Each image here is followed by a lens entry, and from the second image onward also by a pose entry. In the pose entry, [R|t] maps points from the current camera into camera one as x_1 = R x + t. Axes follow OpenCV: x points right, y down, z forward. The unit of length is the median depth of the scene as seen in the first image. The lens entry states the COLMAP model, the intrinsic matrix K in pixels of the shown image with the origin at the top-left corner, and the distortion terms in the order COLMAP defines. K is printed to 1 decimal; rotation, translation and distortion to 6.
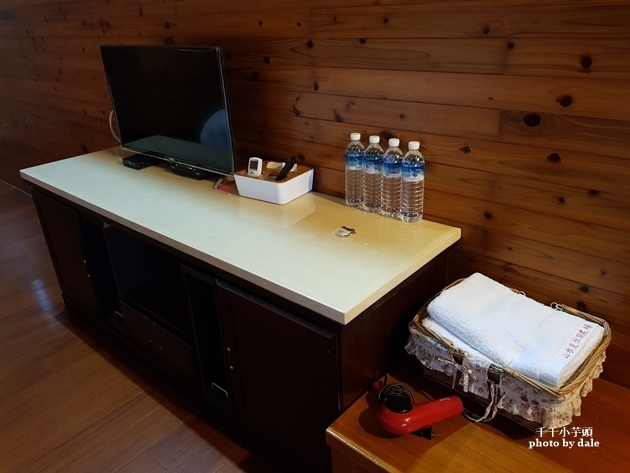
lens RADIAL K [[498.5, 0, 321.1], [0, 498.5, 236.2], [0, 0, 1]] dist [0.059160, -0.094959]
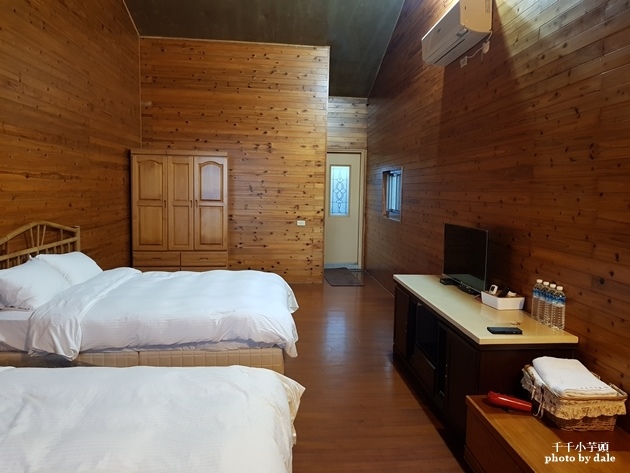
lens RADIAL K [[498.5, 0, 320.1], [0, 498.5, 233.6], [0, 0, 1]] dist [0.059160, -0.094959]
pose [[0.726349, 0.122081, -0.676397, 0.794867], [-0.335949, 0.921596, -0.194422, 0.312350], [0.599629, 0.368453, 0.710413, -1.015396]]
